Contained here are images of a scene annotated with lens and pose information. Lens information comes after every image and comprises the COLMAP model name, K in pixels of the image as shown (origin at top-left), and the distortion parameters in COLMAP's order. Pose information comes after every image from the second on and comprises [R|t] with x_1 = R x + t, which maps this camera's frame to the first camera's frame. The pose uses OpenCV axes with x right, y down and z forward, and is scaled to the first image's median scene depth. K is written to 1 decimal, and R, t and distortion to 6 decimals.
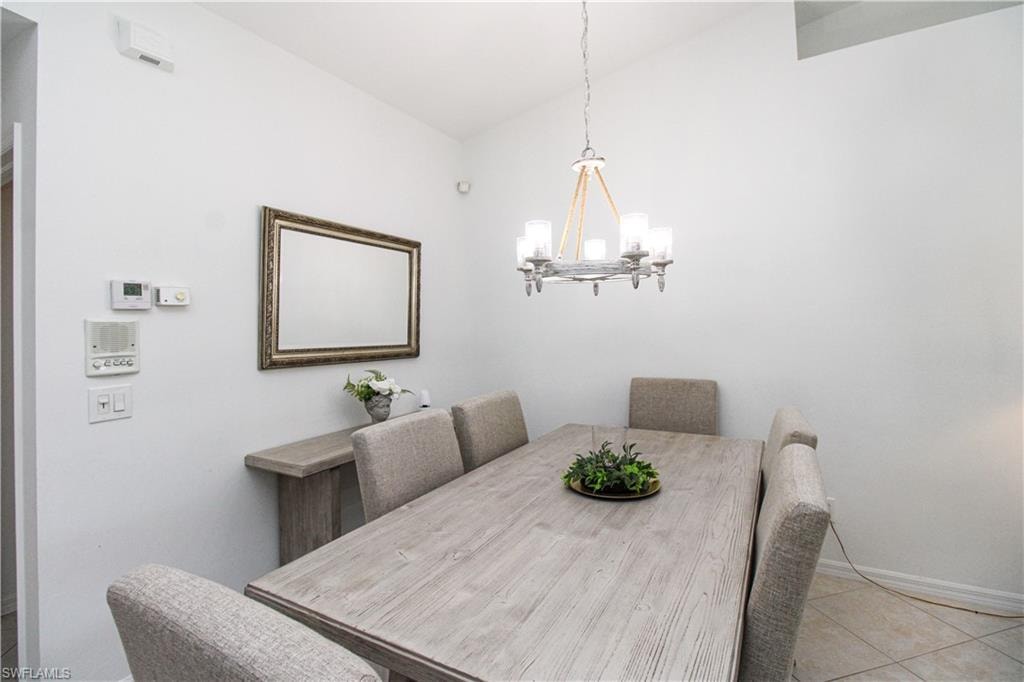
lens RADIAL K [[475.8, 0, 517.3], [0, 475.8, 322.1], [0, 0, 1]] dist [0.001177, -0.000763]
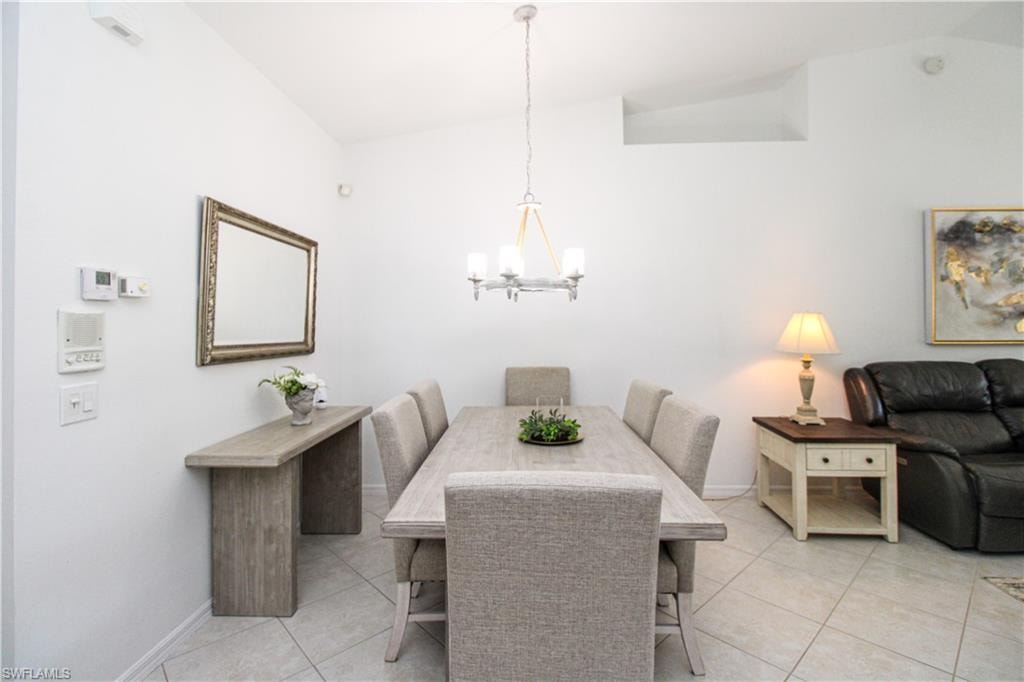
lens RADIAL K [[475.8, 0, 517.3], [0, 475.8, 322.1], [0, 0, 1]] dist [0.001177, -0.000763]
pose [[0.881410, 0.016357, 0.472069, -0.452836], [-0.015395, 0.999864, -0.005900, 0.007350], [-0.472101, -0.002067, 0.881542, -0.158258]]
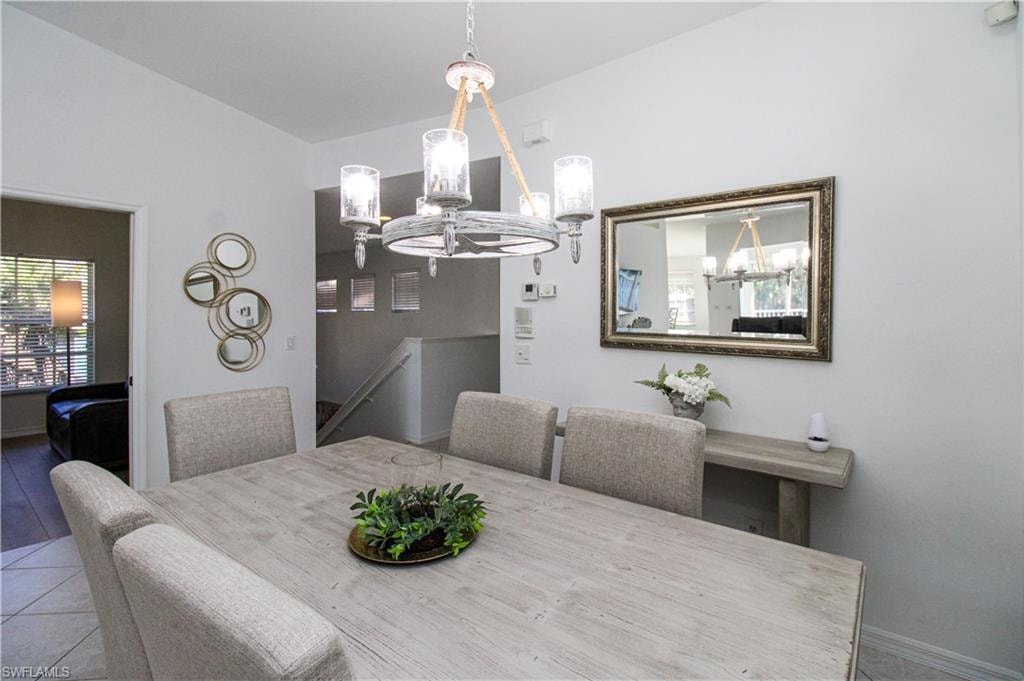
lens RADIAL K [[475.8, 0, 517.3], [0, 475.8, 321.6], [0, 0, 1]] dist [0.001177, -0.000763]
pose [[-0.154524, 0.036128, -0.987328, 0.717244], [0.009190, 0.999341, 0.035129, -0.008350], [0.987946, -0.003645, -0.154754, 1.026738]]
